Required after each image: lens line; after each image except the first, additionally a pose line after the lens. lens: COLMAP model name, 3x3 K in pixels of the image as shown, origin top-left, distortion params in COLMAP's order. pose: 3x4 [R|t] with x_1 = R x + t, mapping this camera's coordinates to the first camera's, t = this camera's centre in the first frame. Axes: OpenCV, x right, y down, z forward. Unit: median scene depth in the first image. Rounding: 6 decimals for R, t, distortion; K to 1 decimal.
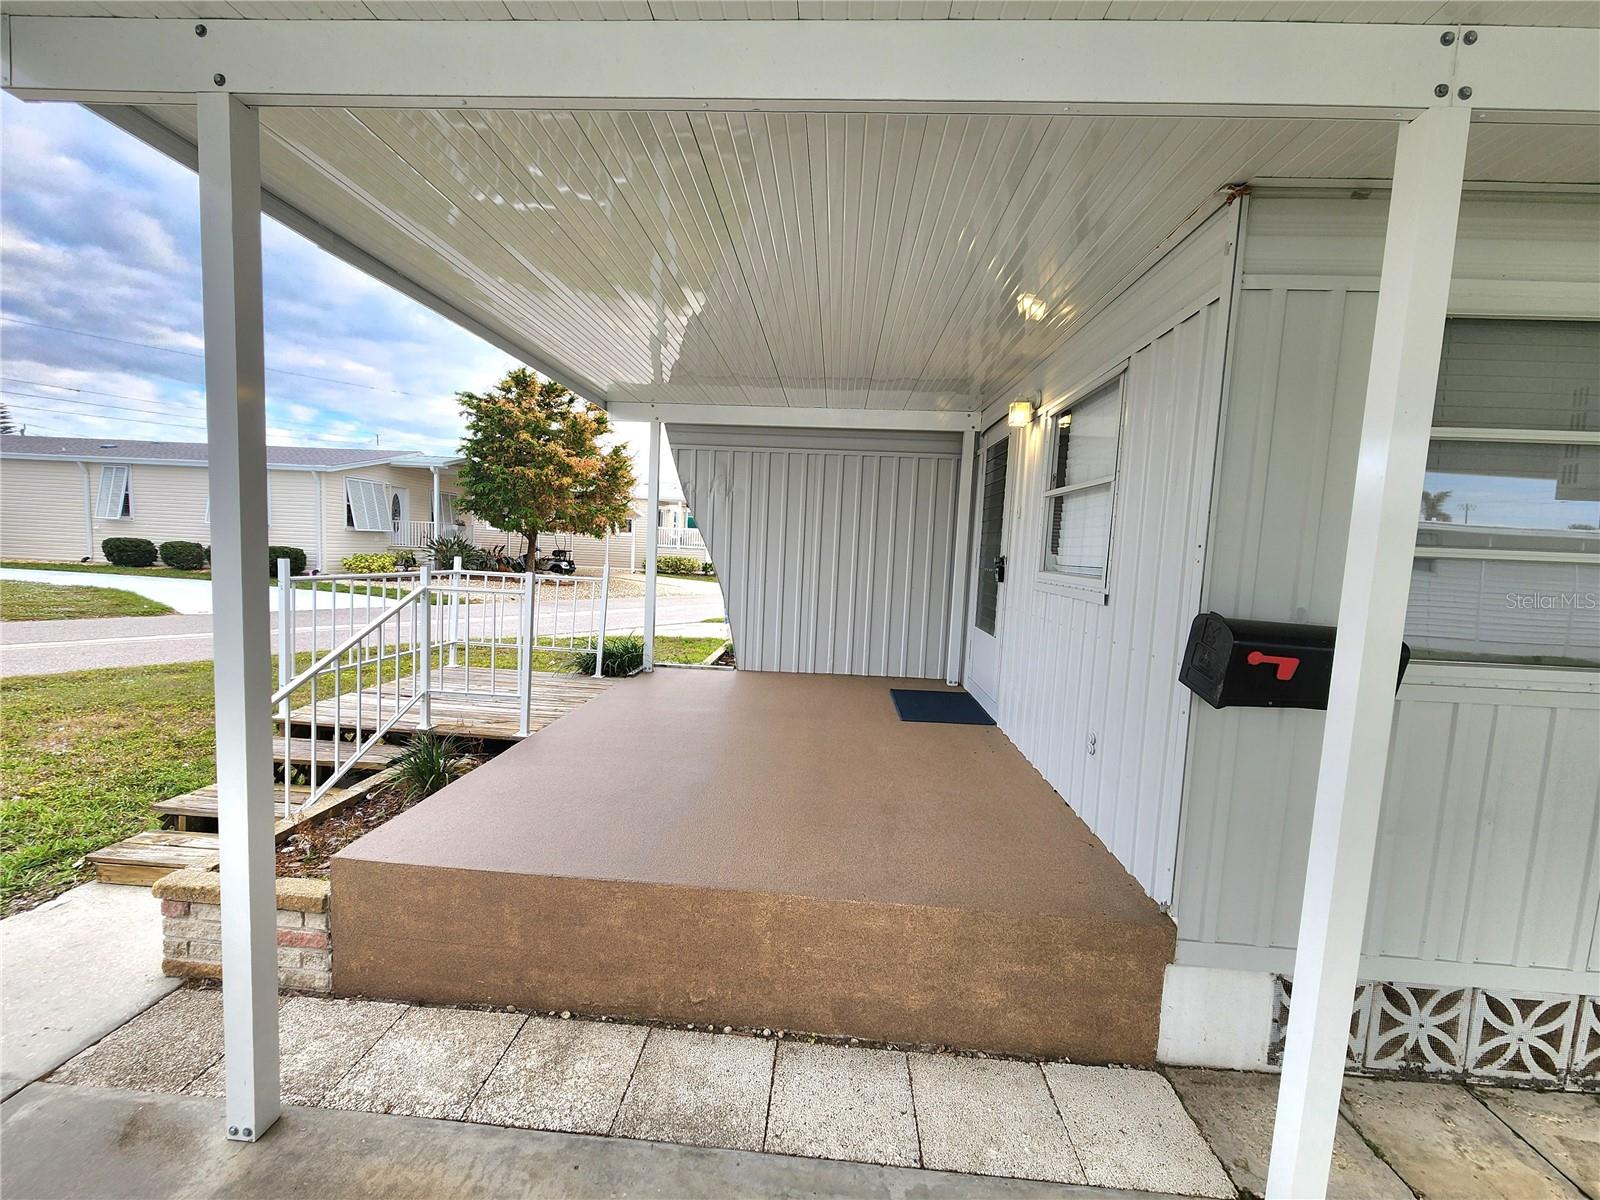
lens RADIAL K [[653.6, 0, 788.9], [0, 653.6, 604.9], [0, 0, 1]] dist [0.002397, -0.003848]
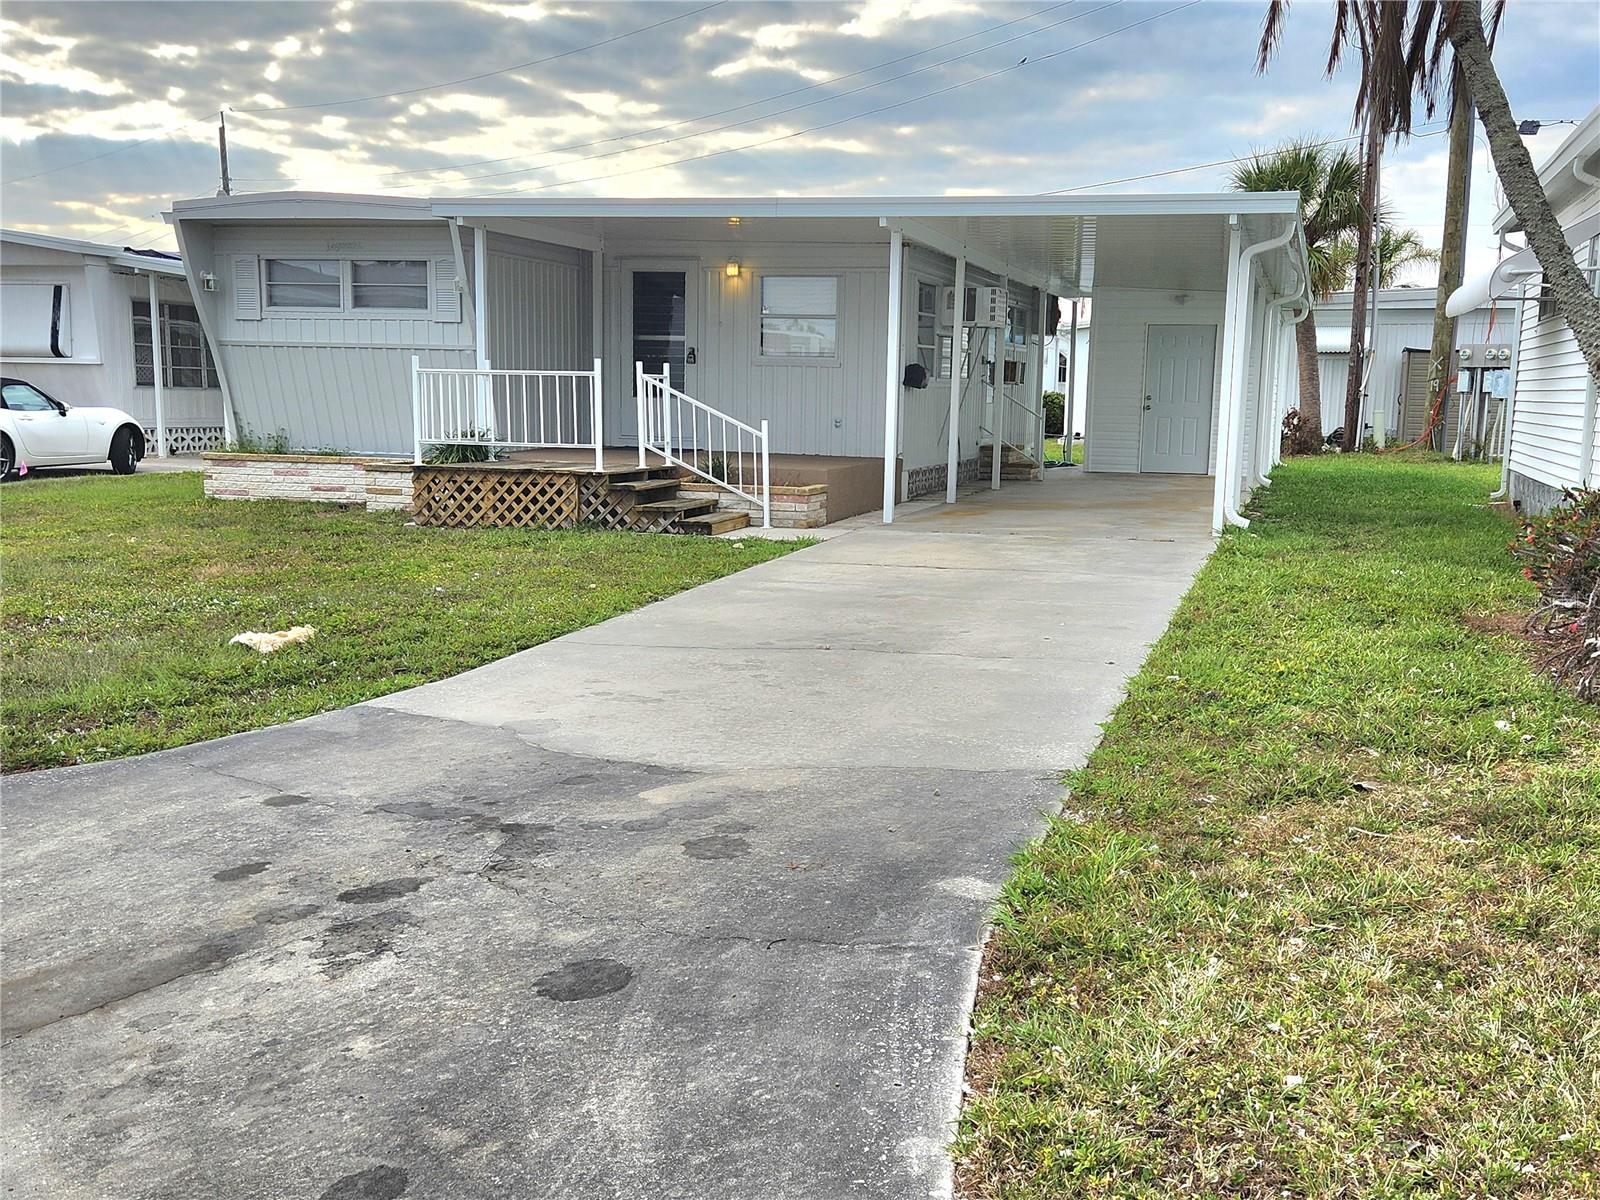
lens RADIAL K [[1596.7, 0, 830.3], [0, 1596.7, 640.0], [0, 0, 1]] dist [0.113579, -0.173868]
pose [[0.218040, -0.190395, 0.957188, -7.113251], [0.075110, 0.981150, 0.178052, -0.086457], [-0.973045, 0.033072, 0.228231, -0.469458]]
